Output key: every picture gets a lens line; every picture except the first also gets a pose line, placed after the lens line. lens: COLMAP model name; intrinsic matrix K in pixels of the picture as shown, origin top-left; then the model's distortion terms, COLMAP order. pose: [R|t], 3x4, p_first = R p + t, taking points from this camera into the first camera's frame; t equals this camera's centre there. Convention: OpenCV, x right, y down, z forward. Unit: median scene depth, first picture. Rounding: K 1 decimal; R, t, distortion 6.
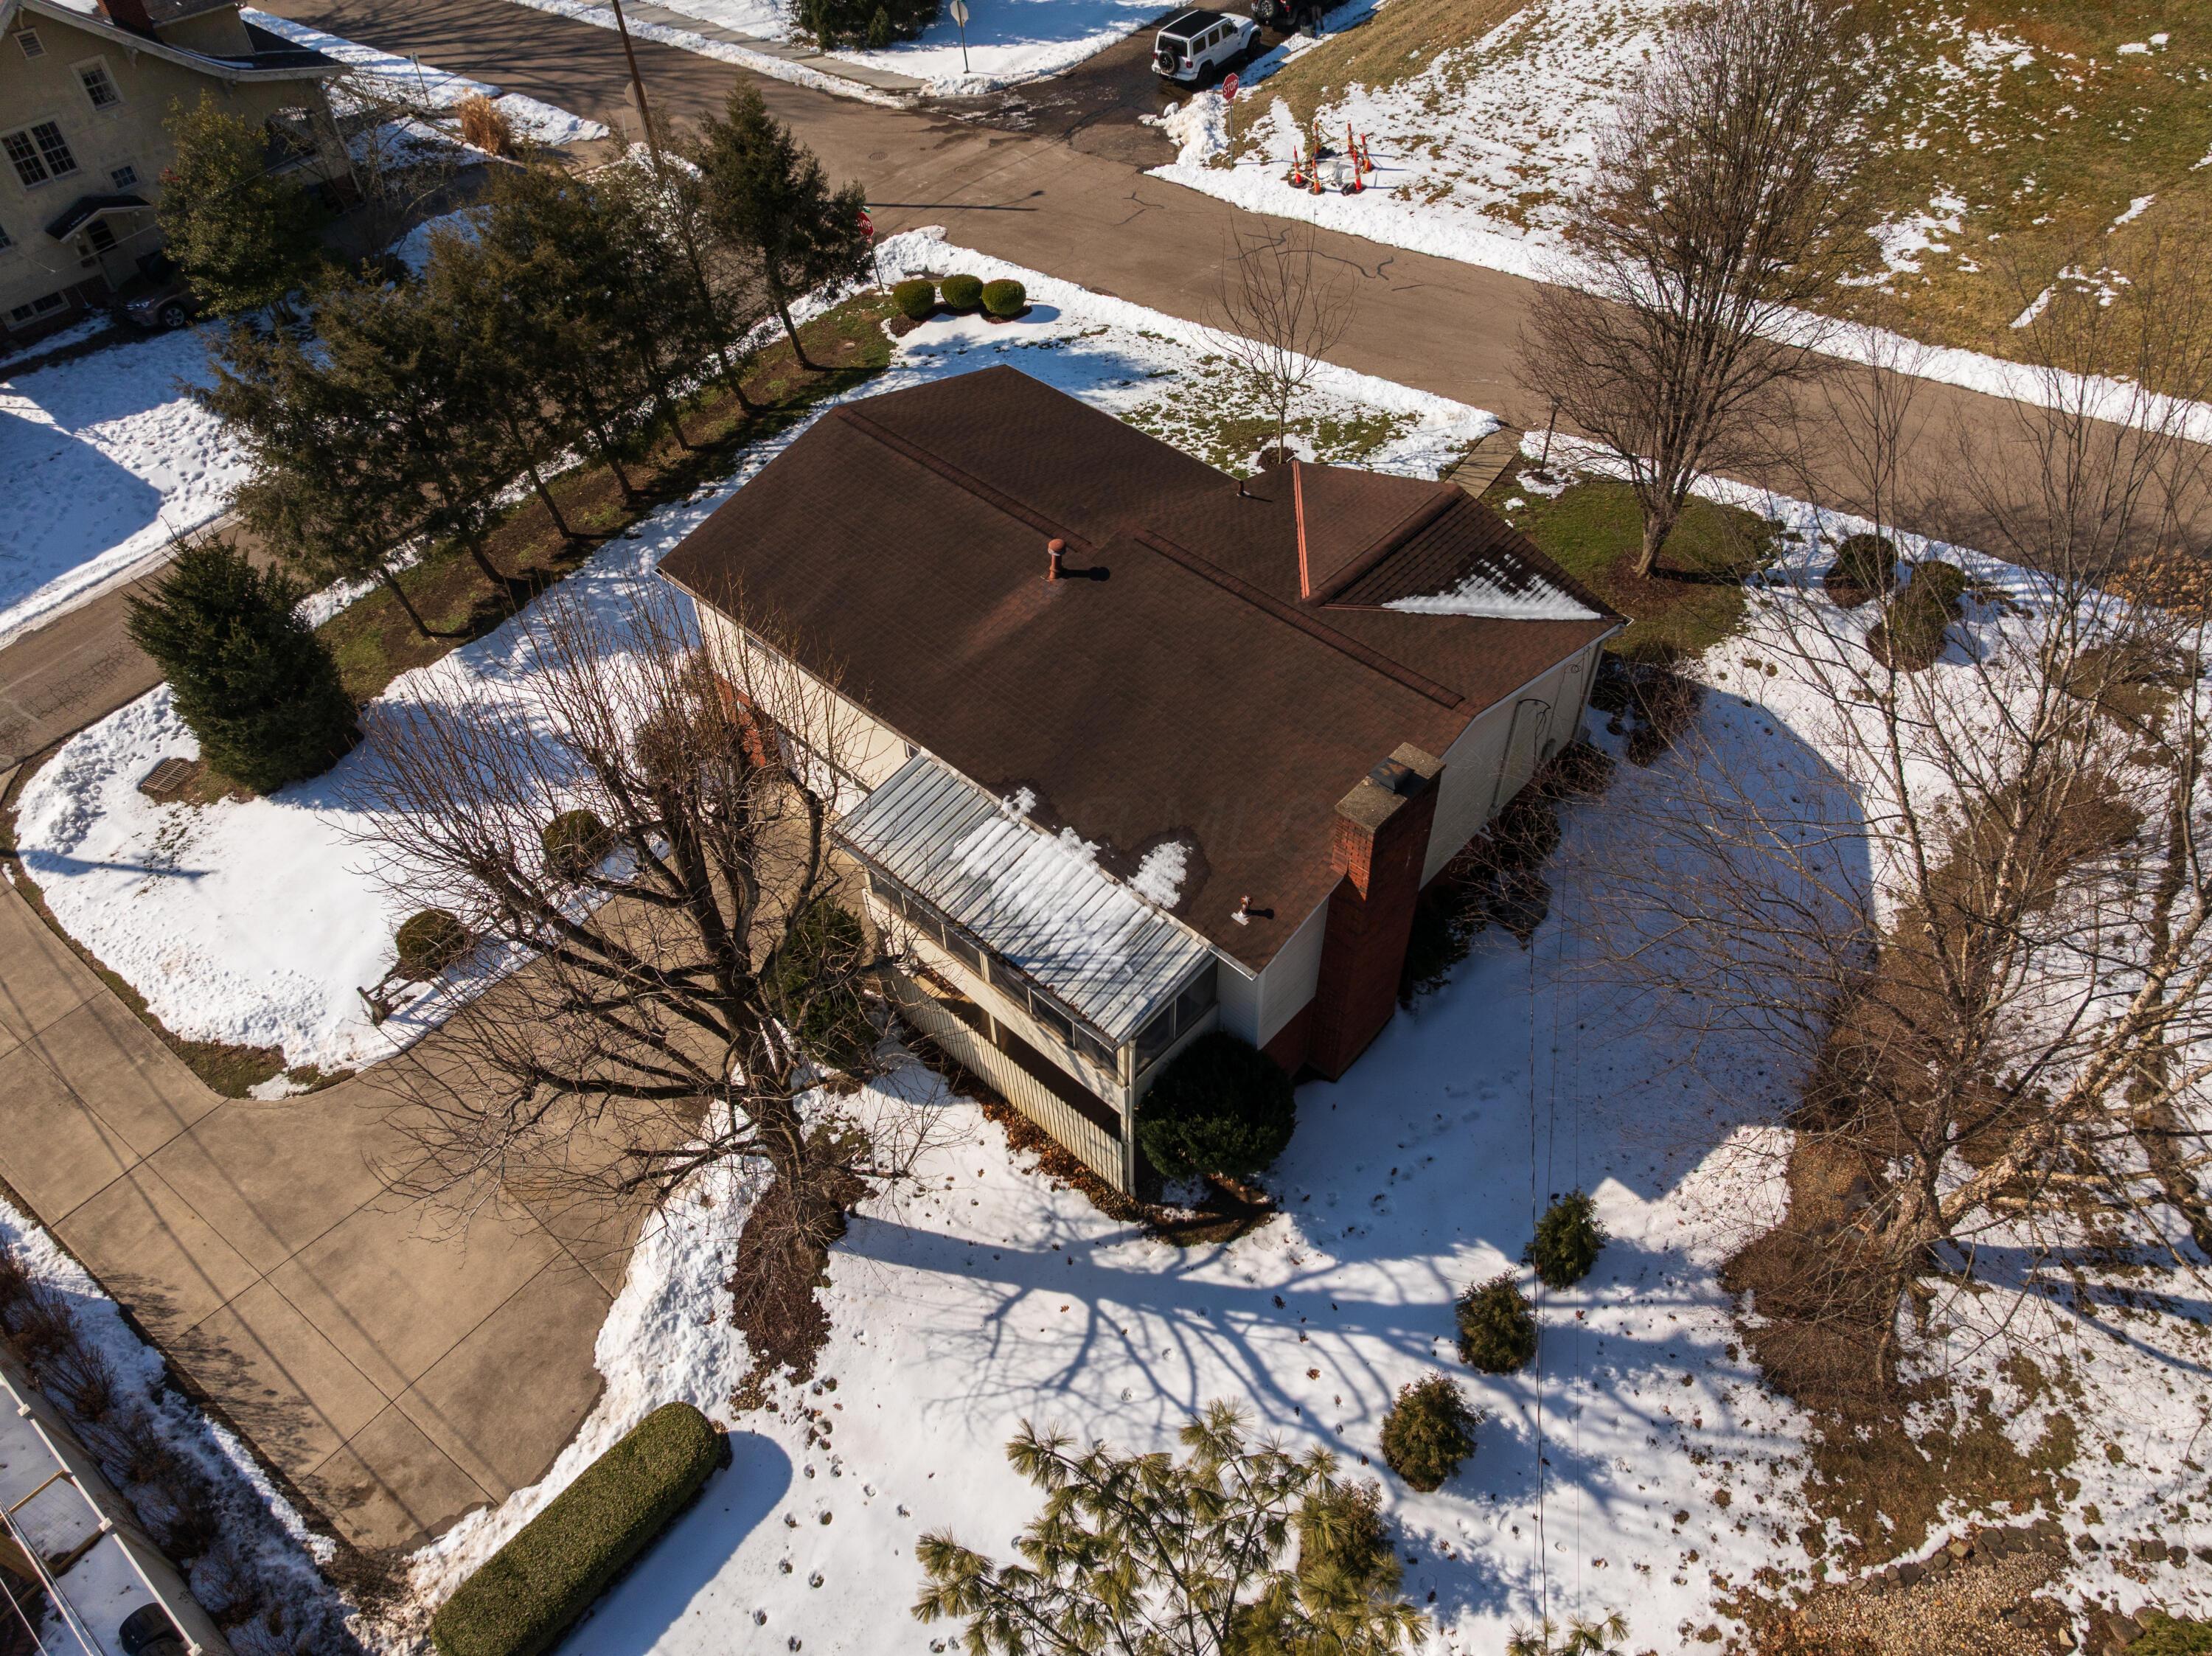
lens RADIAL K [[1562.0, 0, 1106.0], [0, 1562.0, 828.0], [0, 0, 1]] dist [-0.054673, 0.027506]
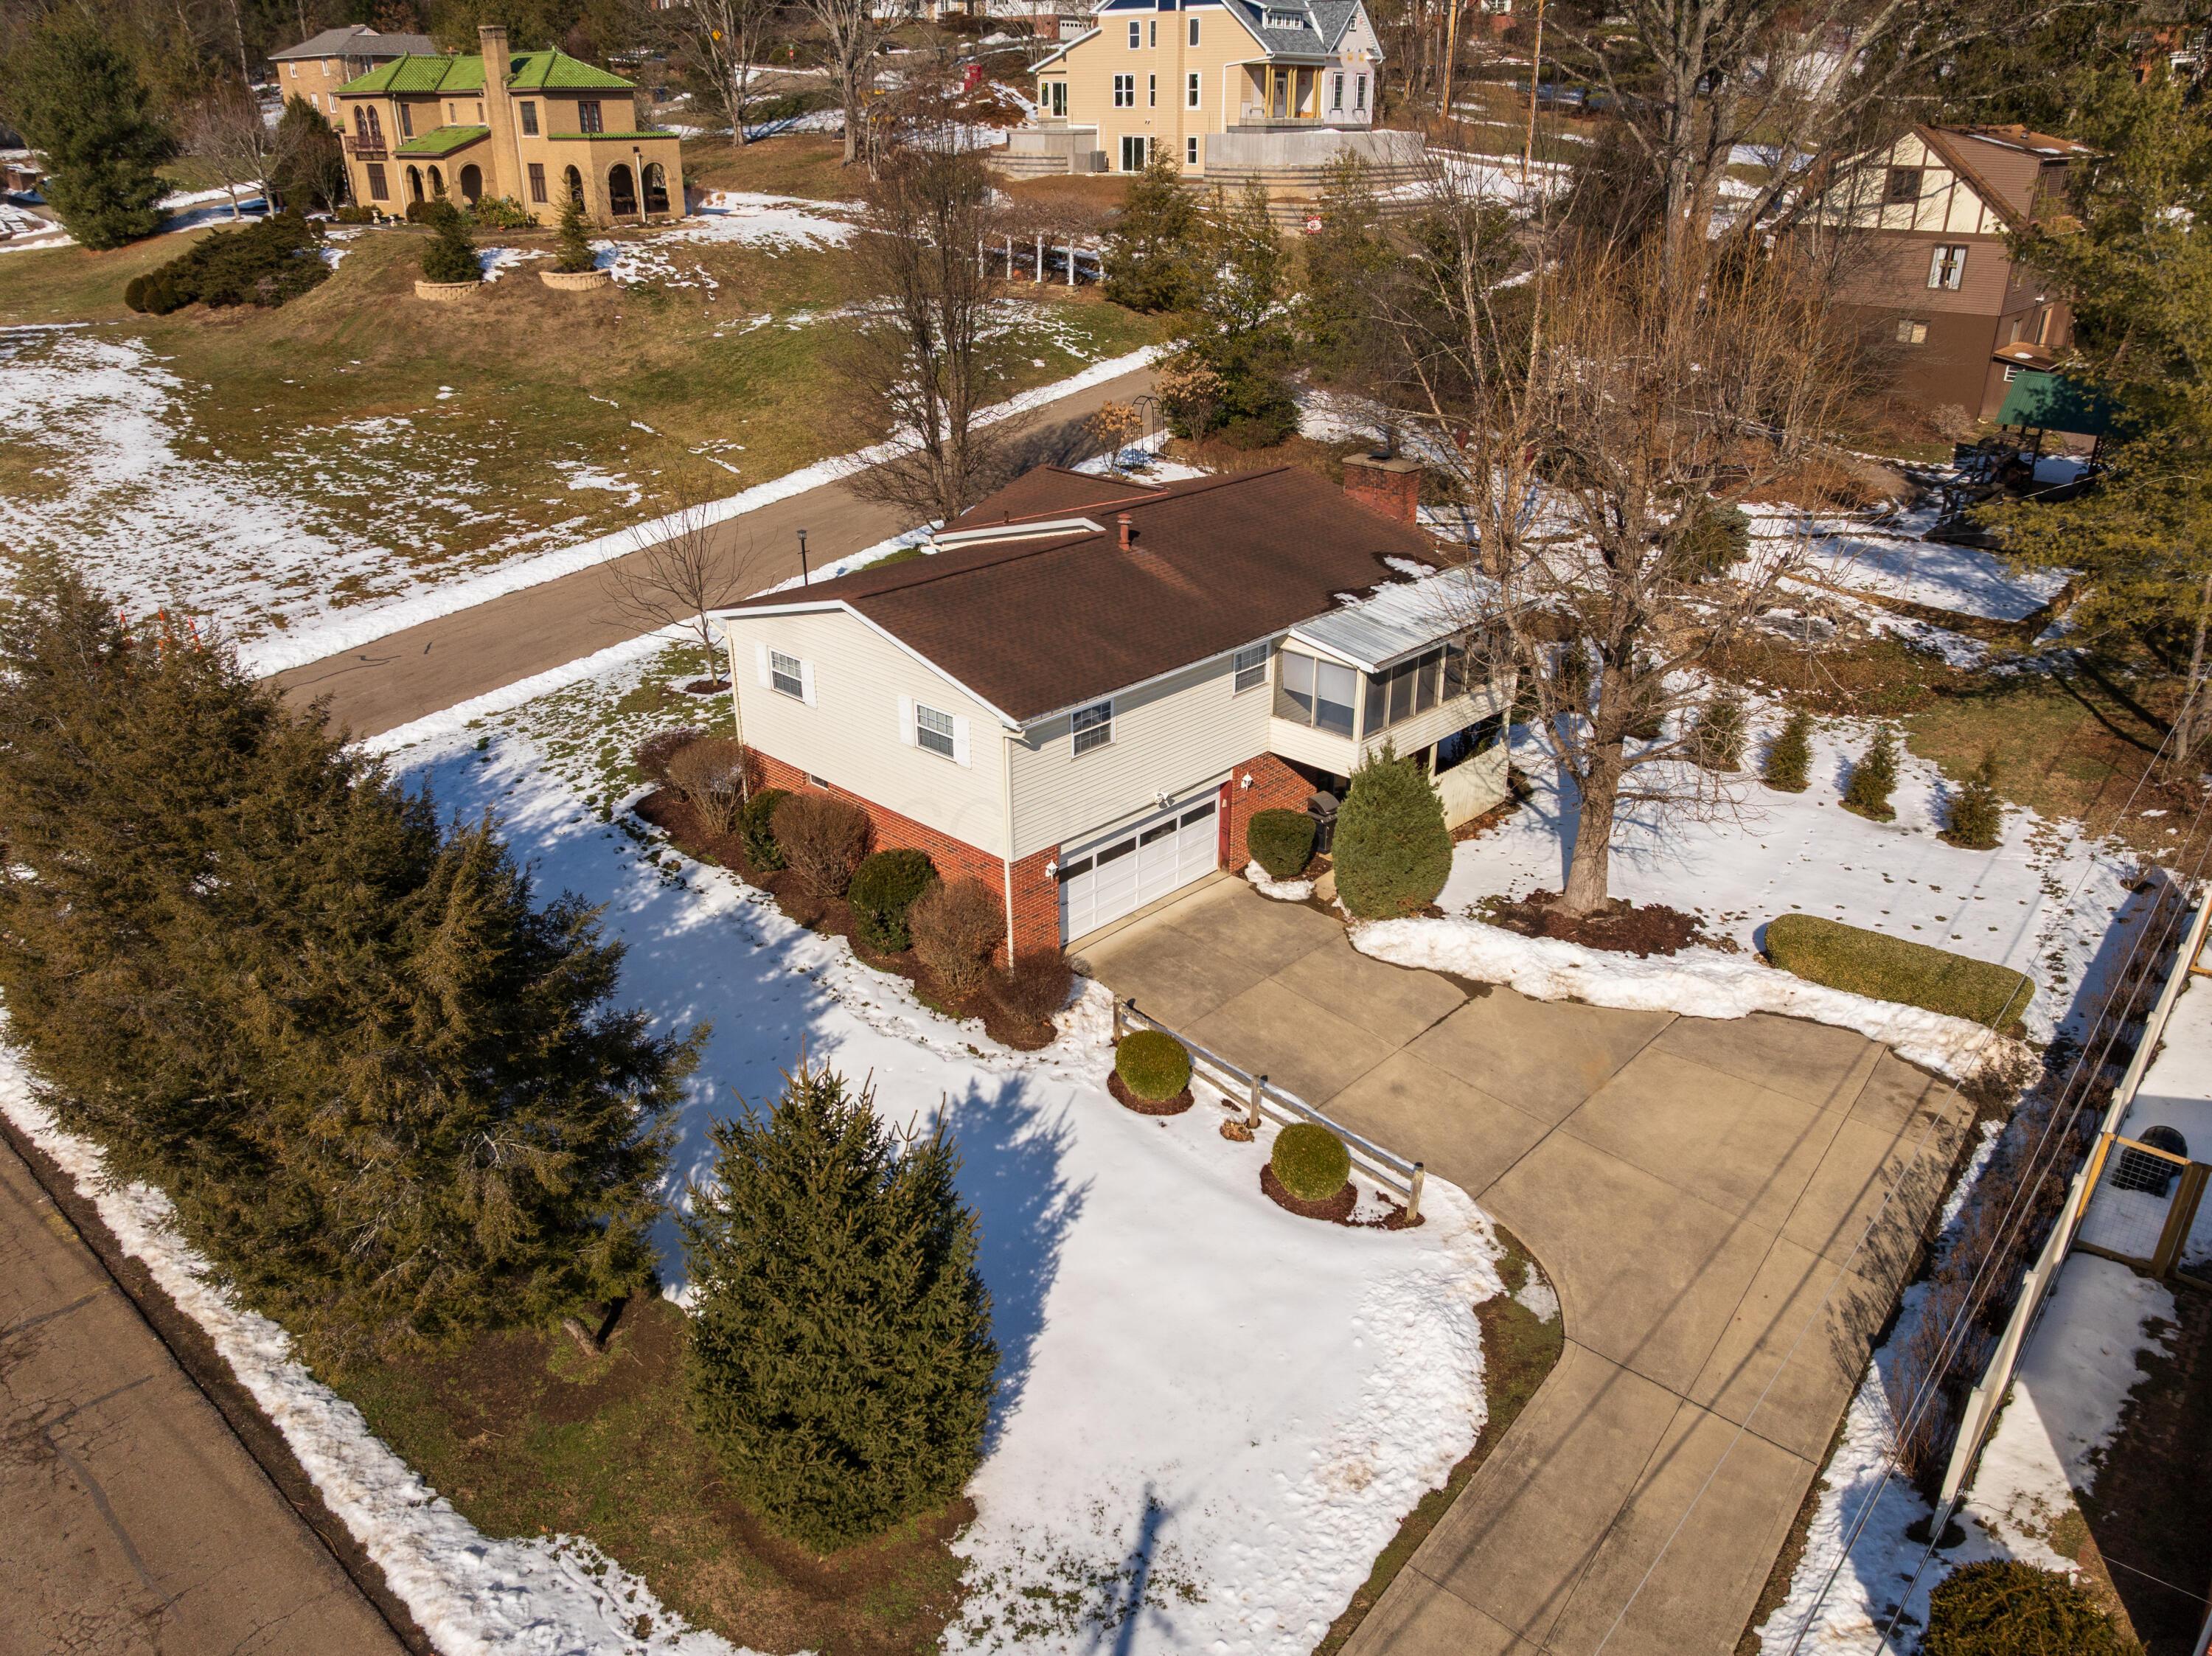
lens RADIAL K [[1554.7, 0, 1111.6], [0, 1554.7, 835.1], [0, 0, 1]] dist [-0.033575, -0.006780]
pose [[0.021175, -0.408054, 0.912712, -1.280190], [0.738055, 0.622197, 0.261048, -0.365625], [-0.674409, 0.668104, 0.314341, 0.833465]]
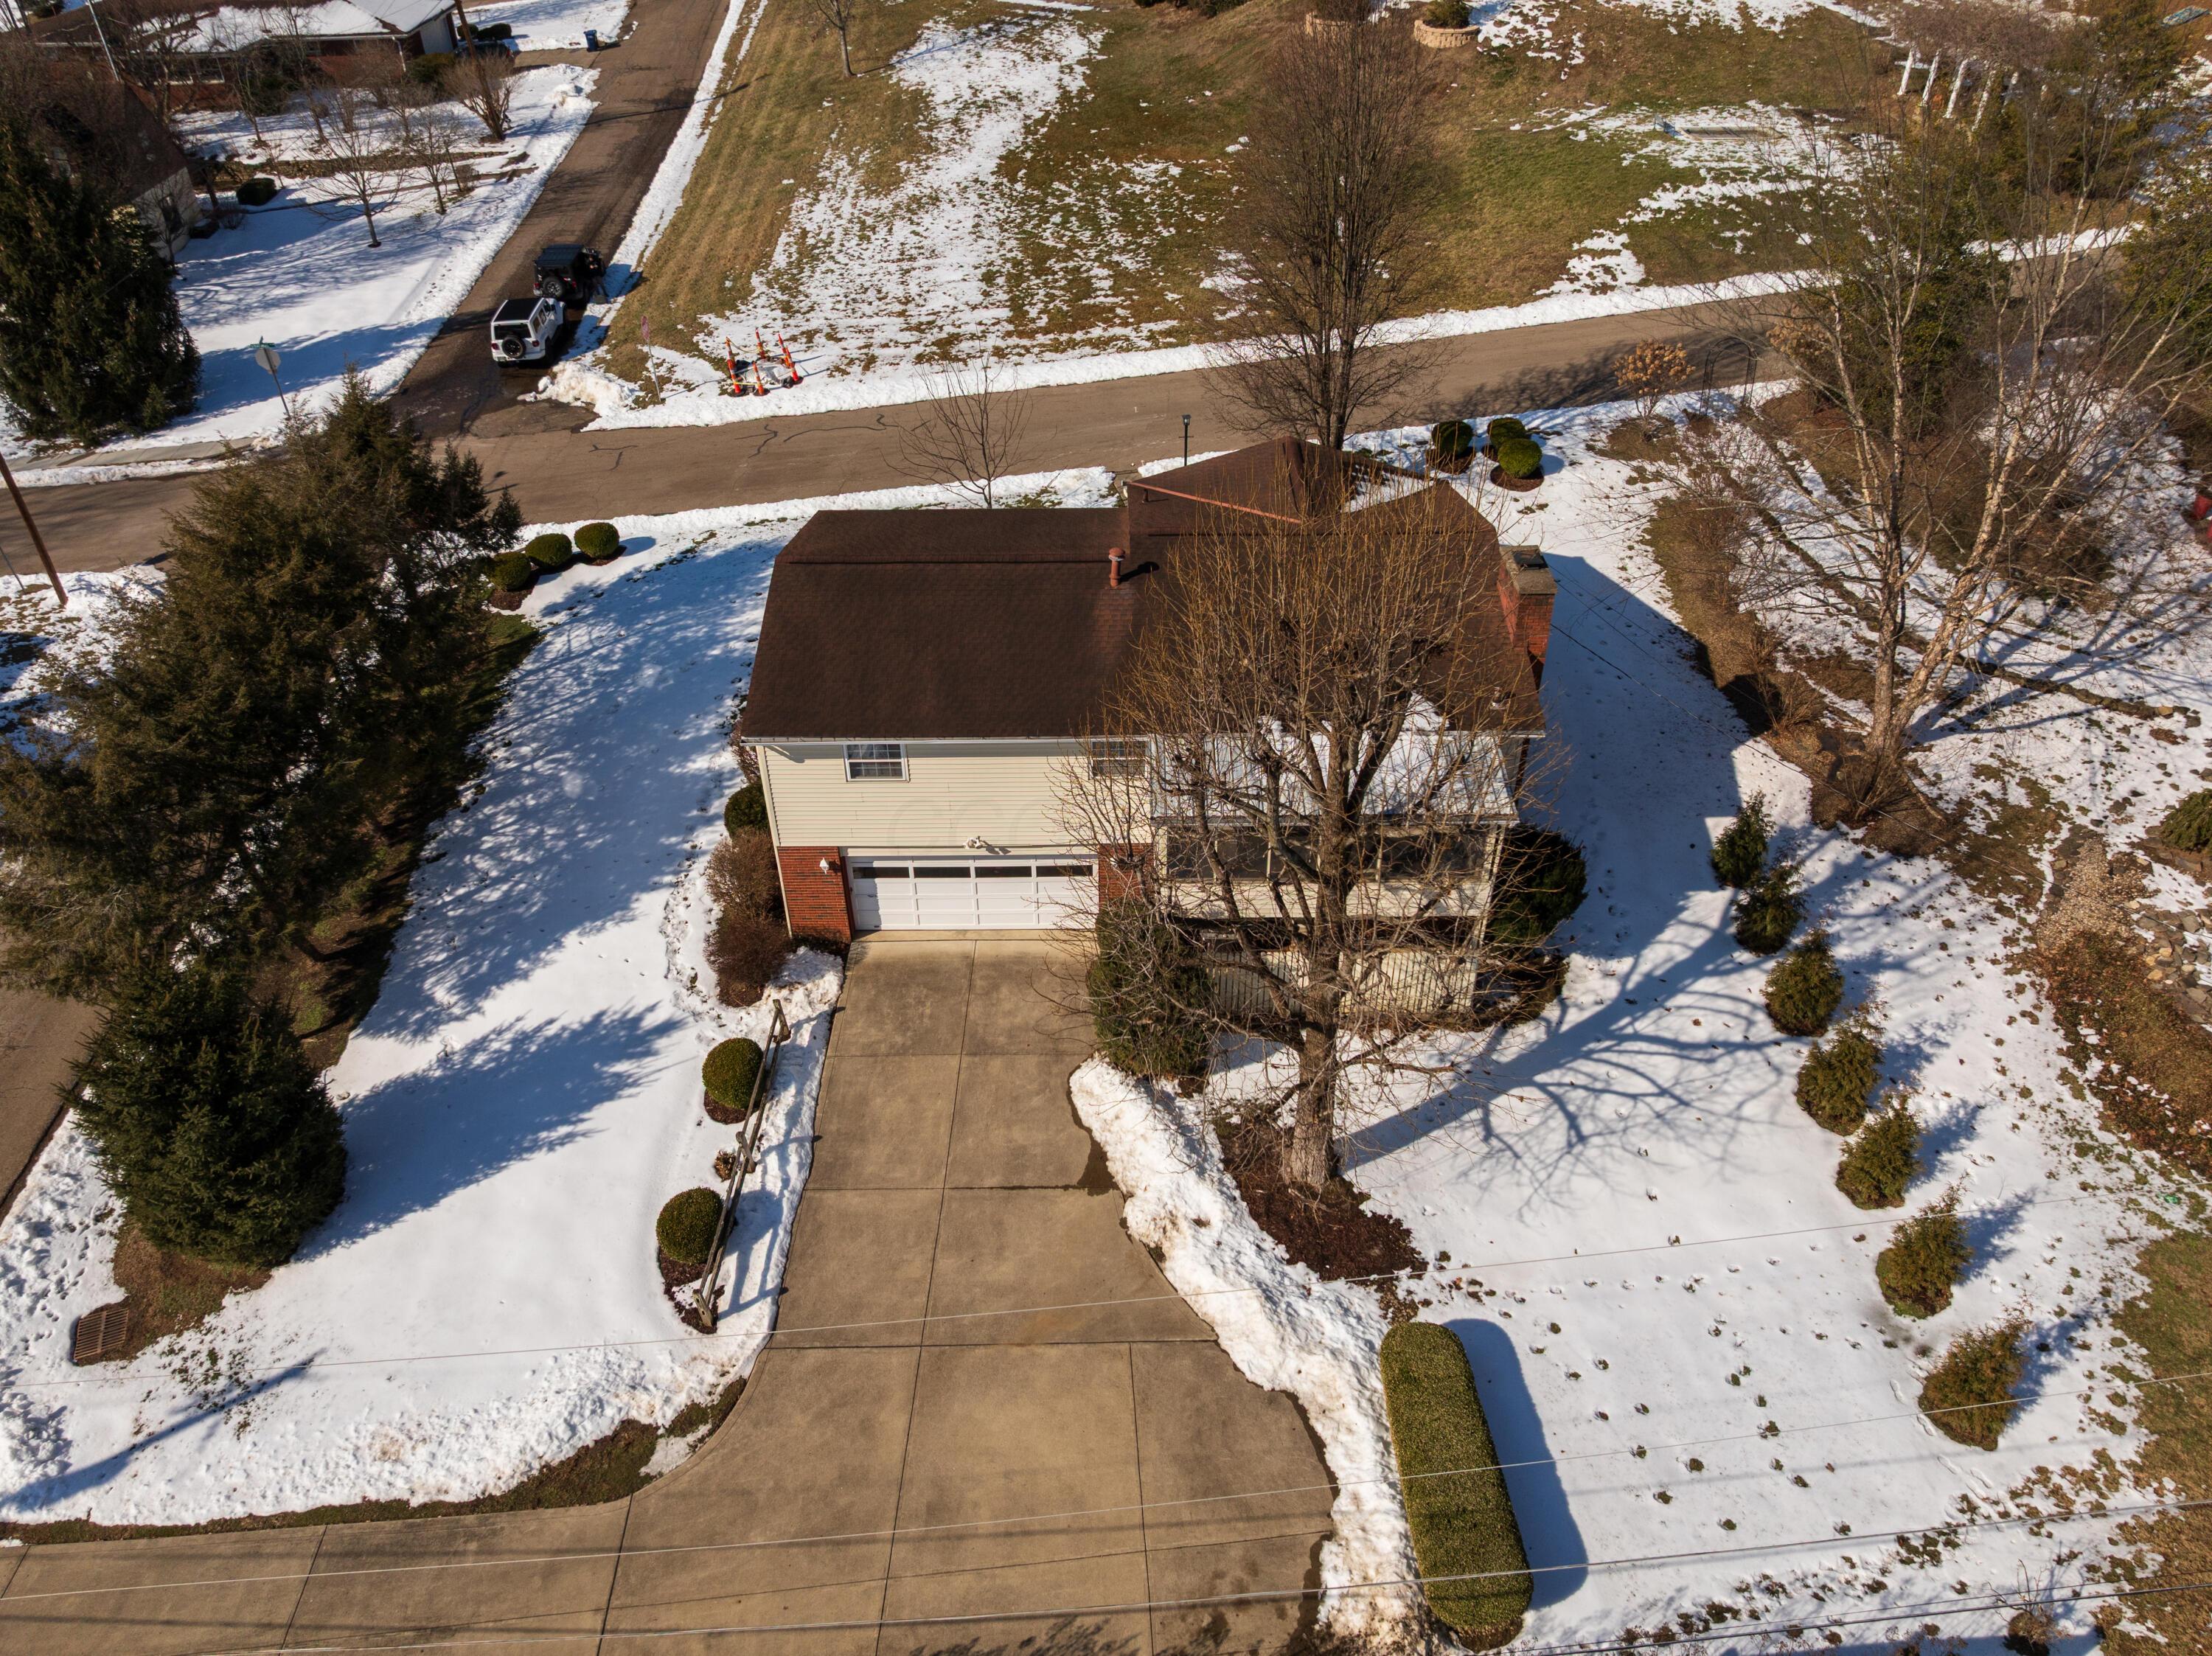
lens RADIAL K [[1554.7, 0, 1111.6], [0, 1554.7, 835.1], [0, 0, 1]] dist [-0.033575, -0.006780]
pose [[0.739246, -0.399998, 0.541772, -0.755600], [0.495607, 0.867820, -0.035531, 0.034423], [-0.455948, 0.294772, 0.839774, 0.129635]]
